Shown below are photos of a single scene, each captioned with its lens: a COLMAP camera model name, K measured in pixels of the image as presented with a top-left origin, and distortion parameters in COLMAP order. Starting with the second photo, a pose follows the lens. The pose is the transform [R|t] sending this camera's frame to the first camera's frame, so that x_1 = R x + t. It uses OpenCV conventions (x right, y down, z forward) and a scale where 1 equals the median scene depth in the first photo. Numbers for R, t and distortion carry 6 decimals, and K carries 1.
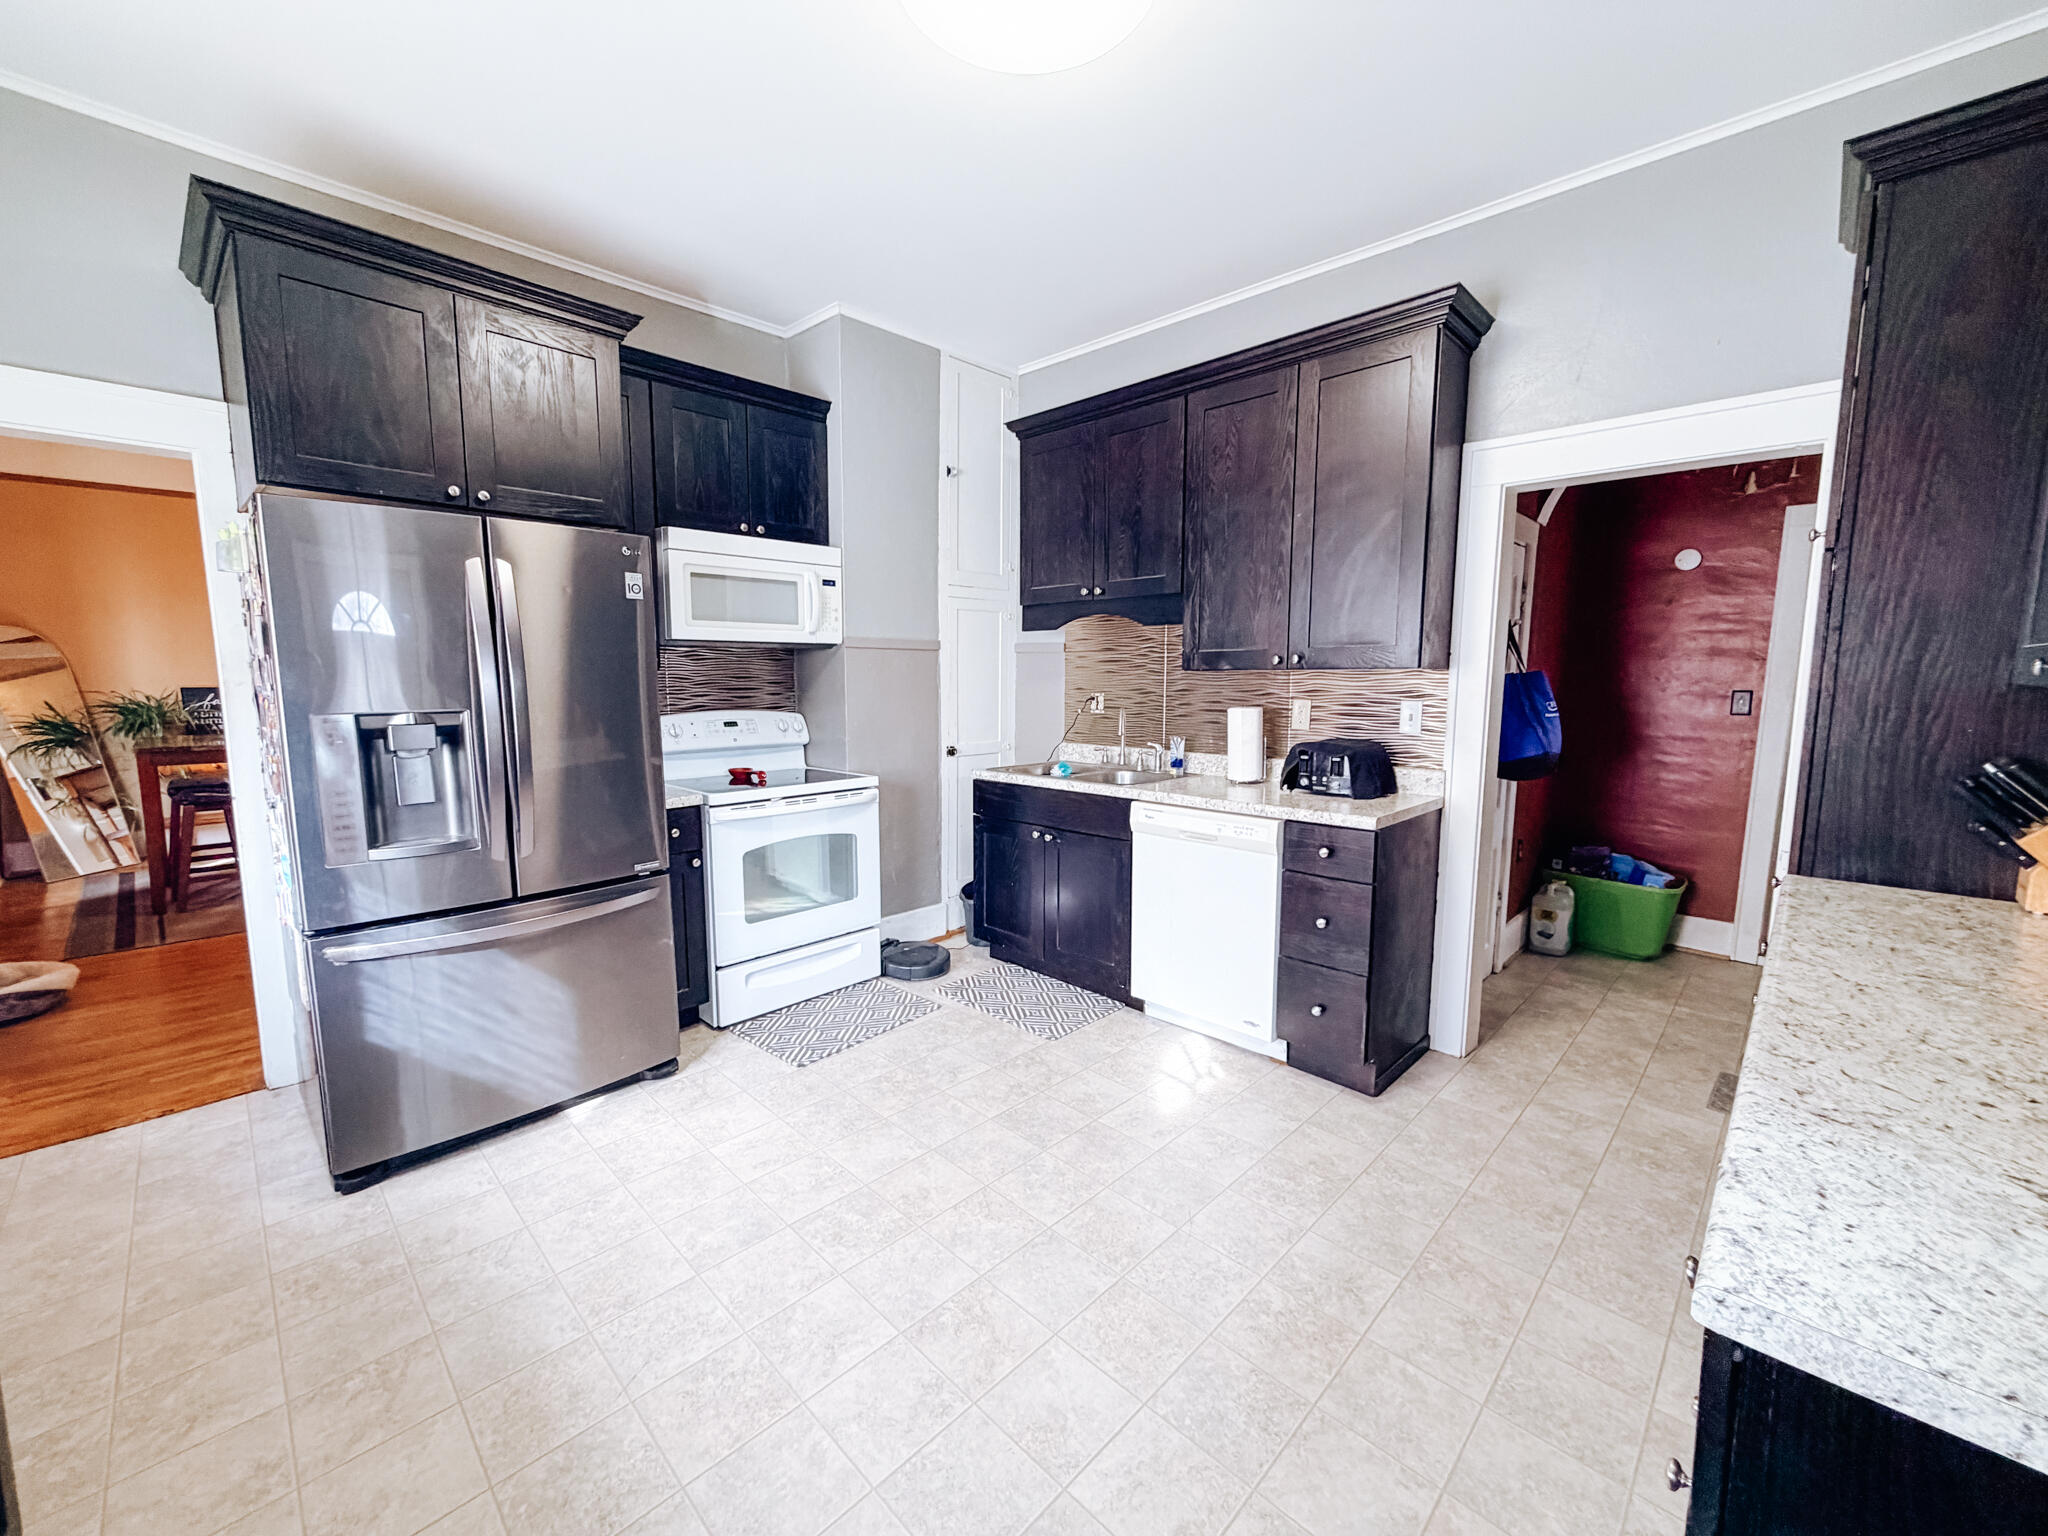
lens RADIAL K [[815.6, 0, 1019.6], [0, 815.6, 770.5], [0, 0, 1]] dist [-0.000247, 0.000553]
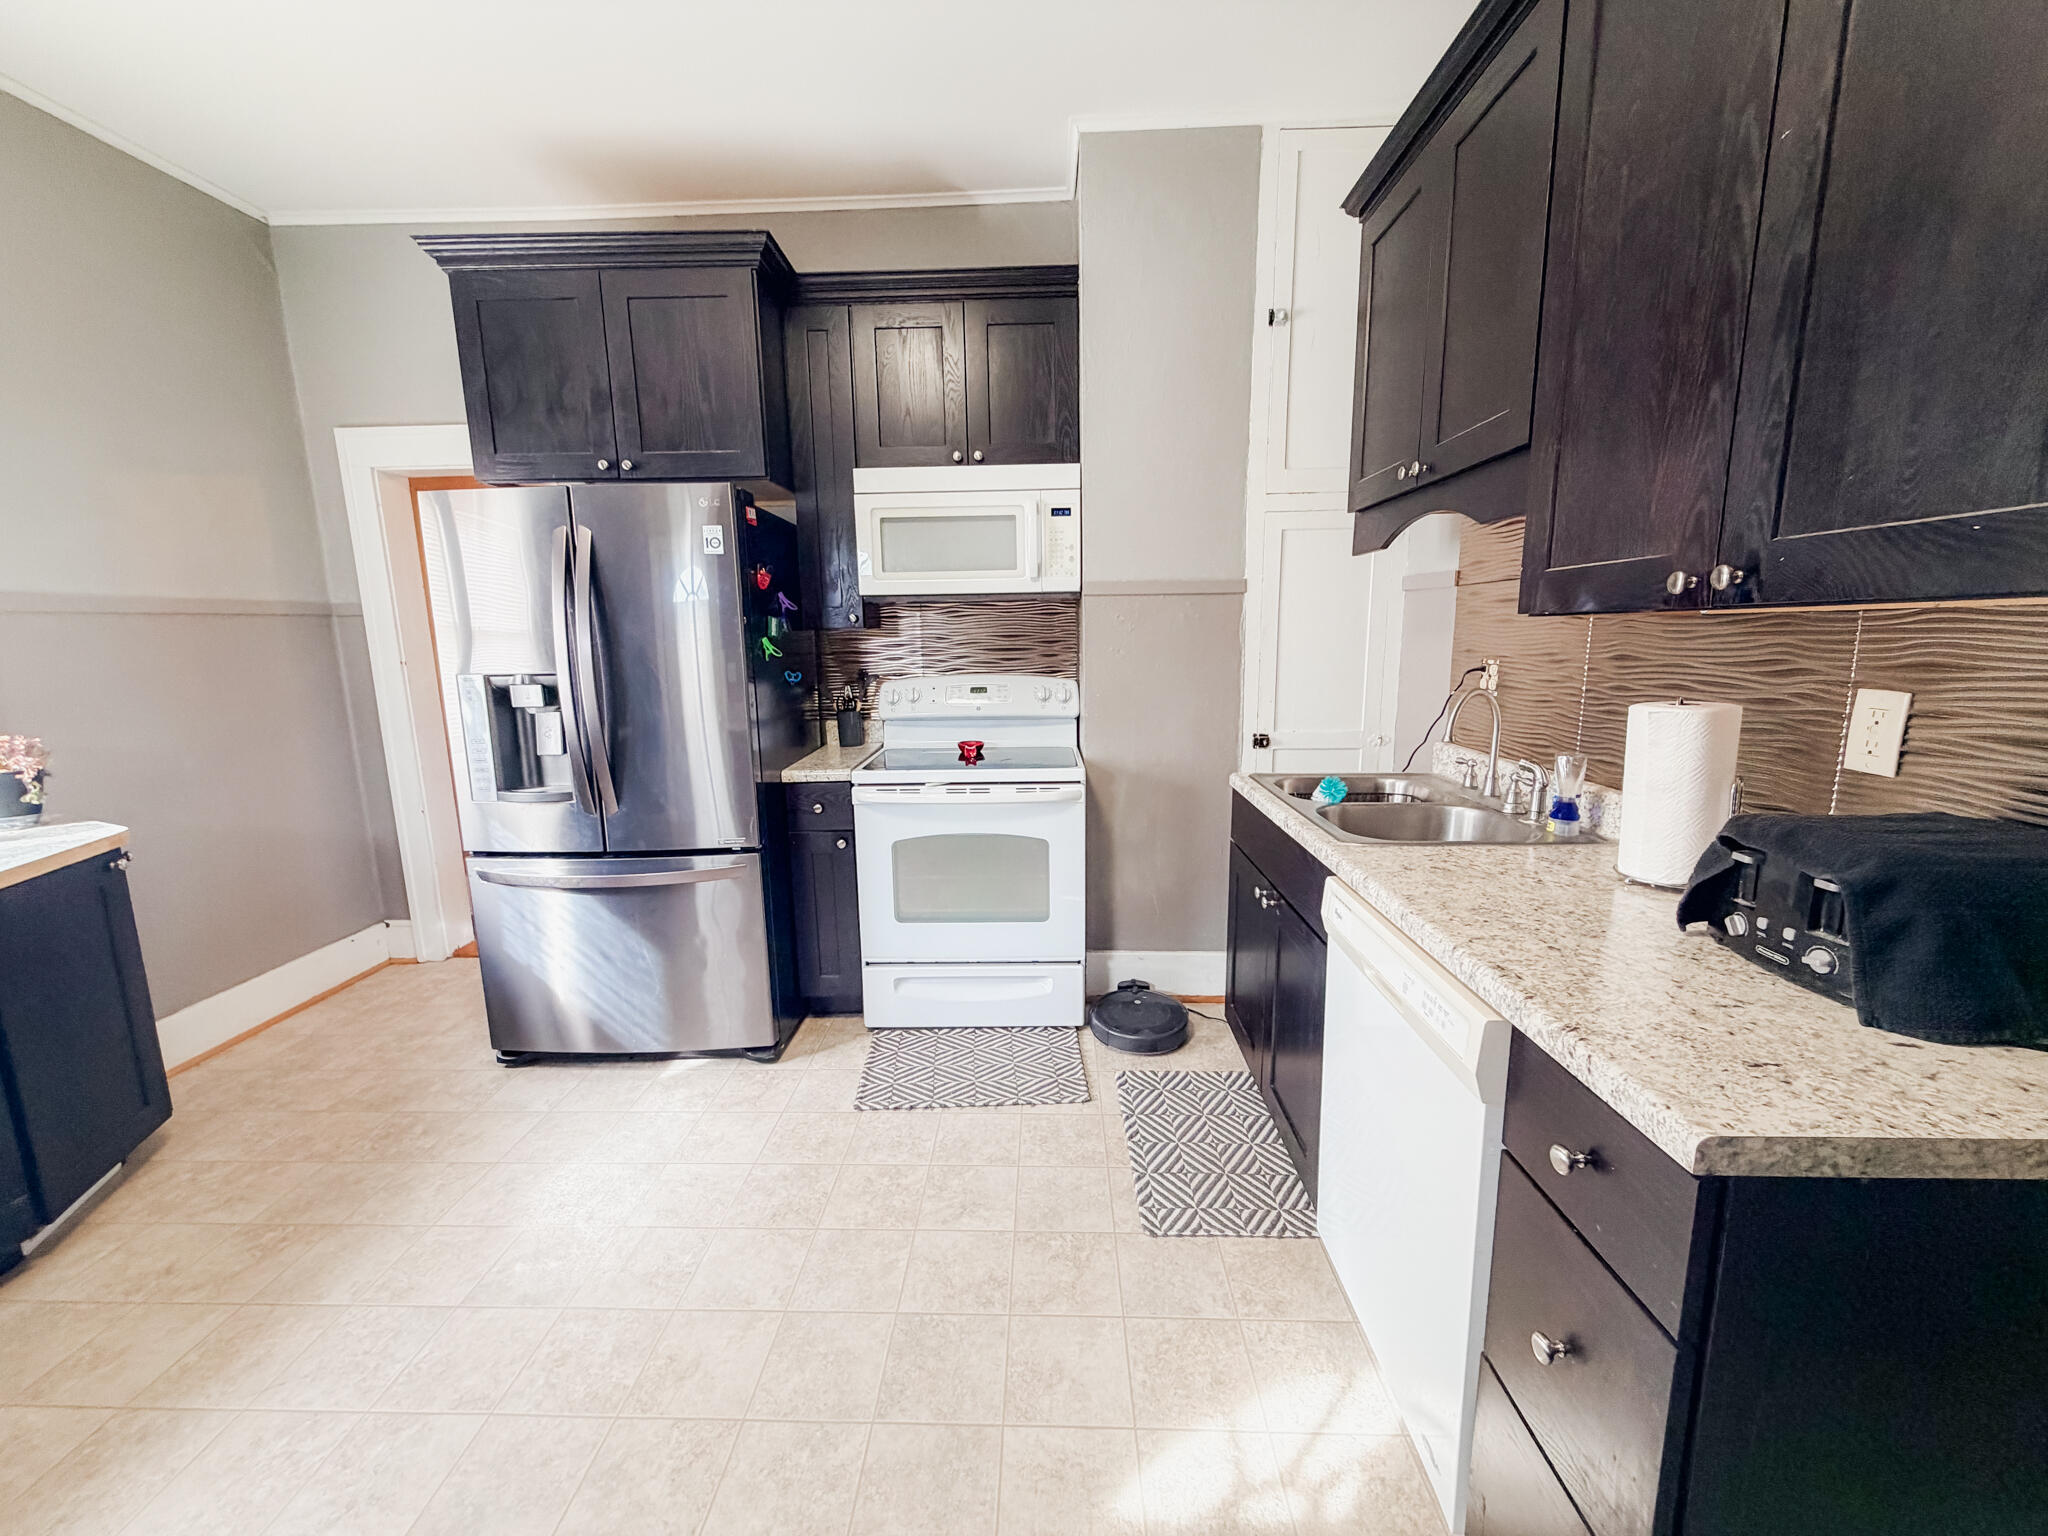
lens RADIAL K [[815.6, 0, 1021.7], [0, 815.6, 768.8], [0, 0, 1]] dist [-0.000247, 0.000553]
pose [[0.677298, 0.112179, -0.727106, 0.385609], [-0.071436, 0.993665, 0.086761, -0.062156], [0.732233, -0.006821, 0.681020, 0.523609]]
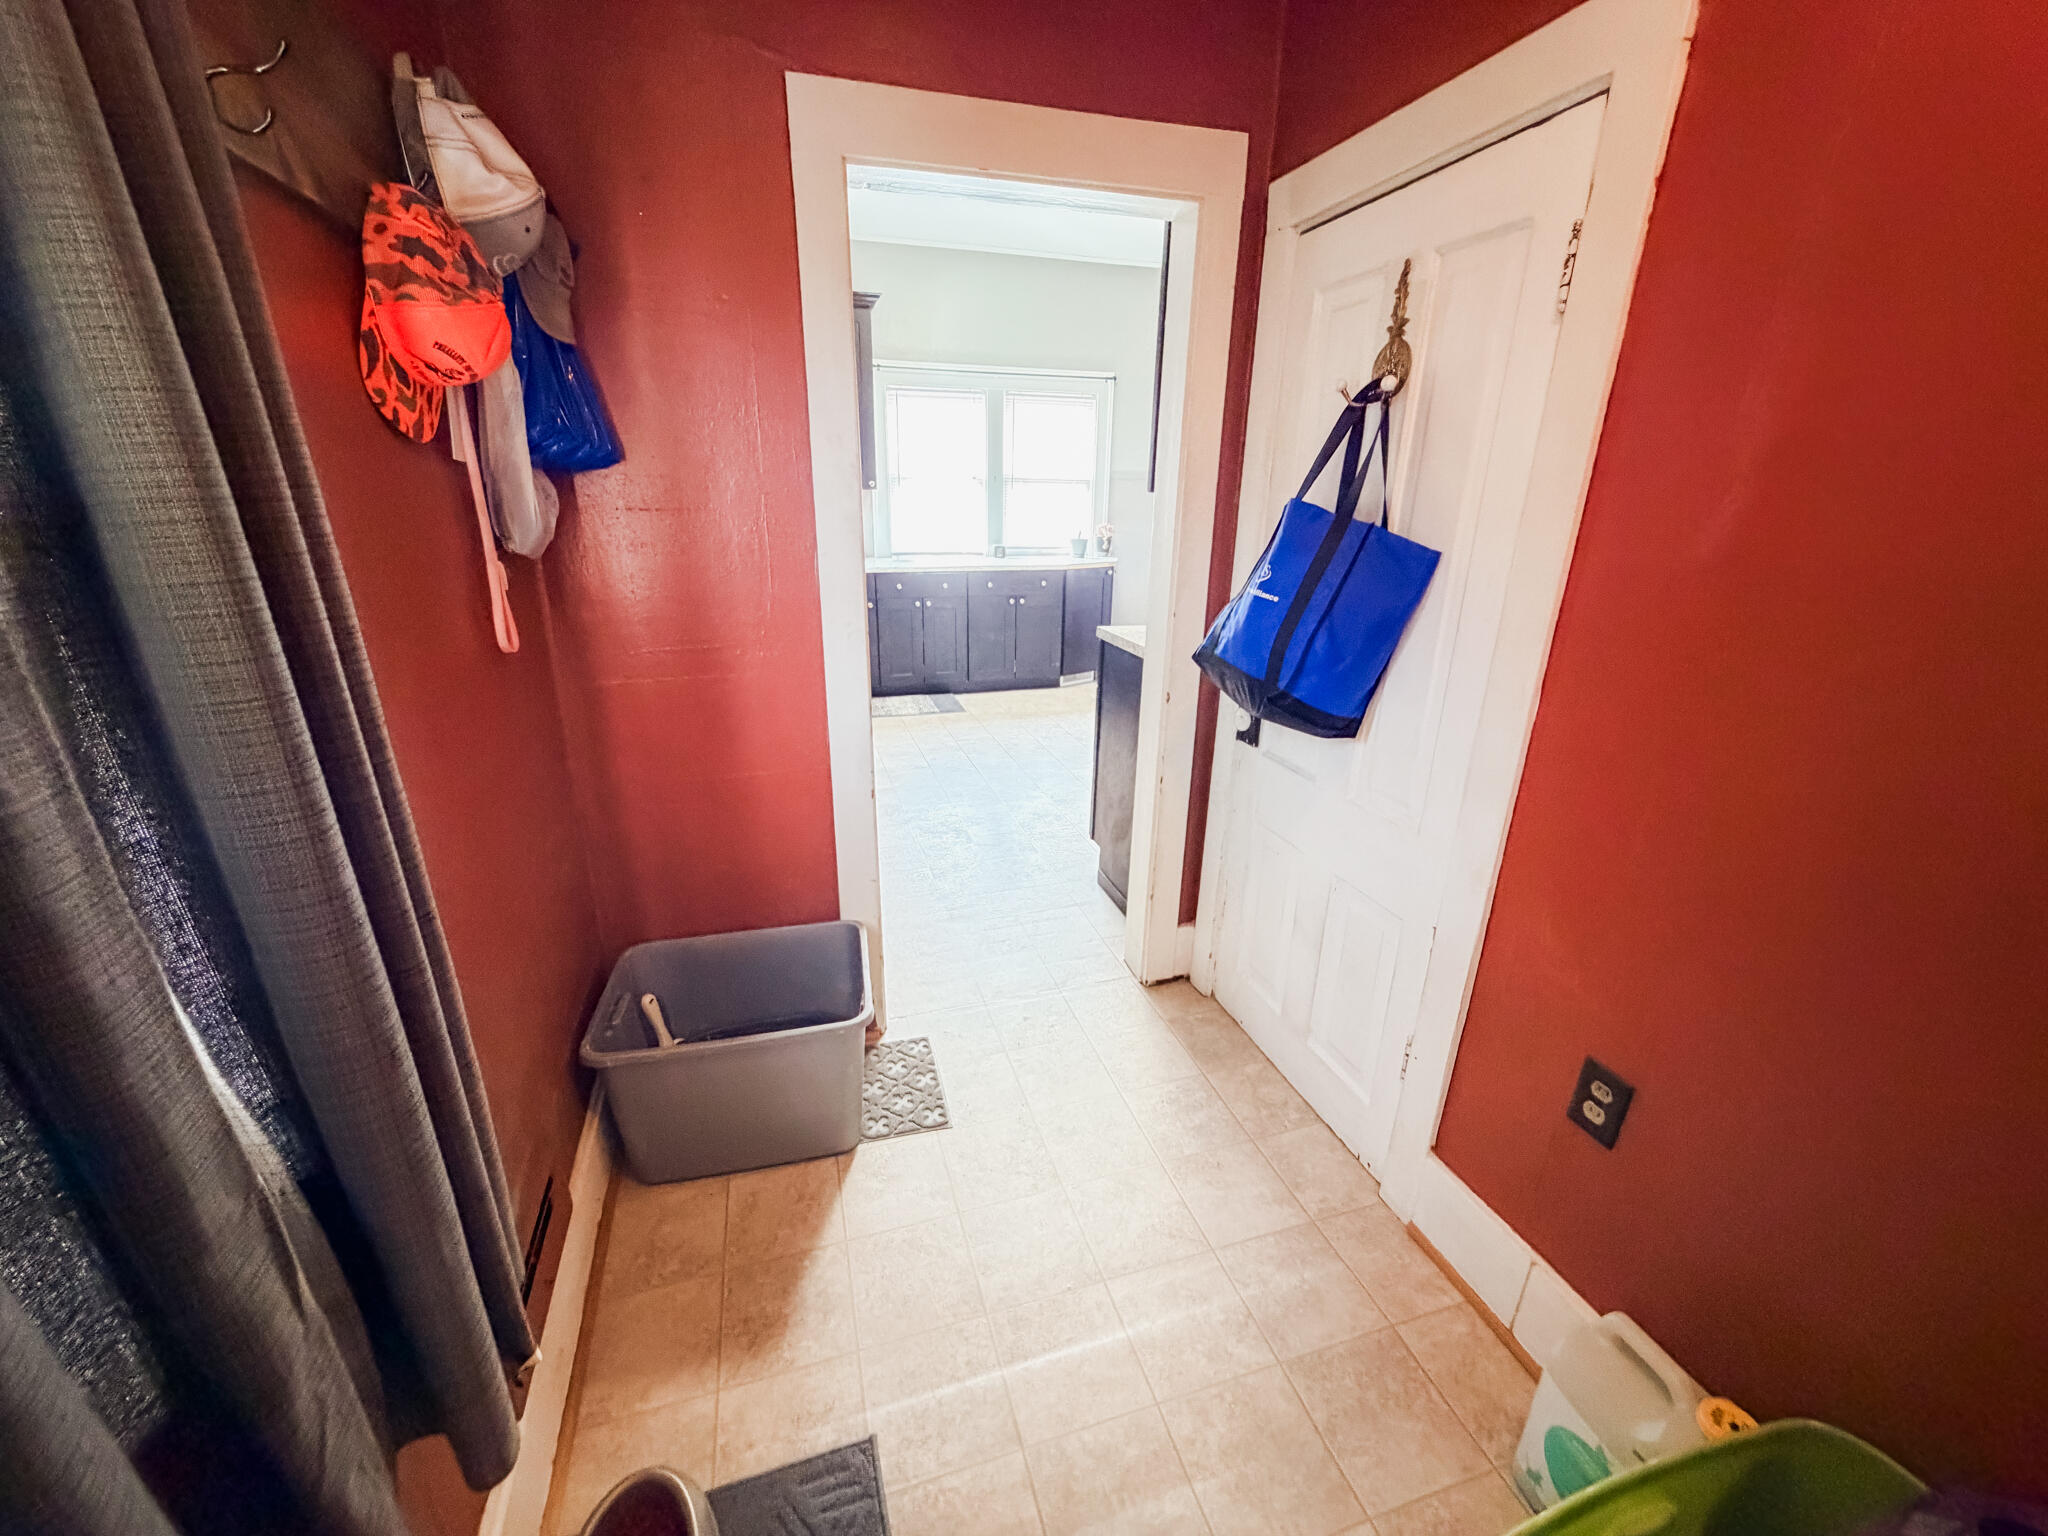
lens RADIAL K [[815.6, 0, 1034.2], [0, 815.6, 770.9], [0, 0, 1]] dist [-0.000247, 0.000553]
pose [[-0.466824, 0.287215, -0.836411, 1.240346], [-0.124845, 0.914916, 0.383852, -0.160689], [0.875493, 0.283613, -0.391248, 1.177636]]
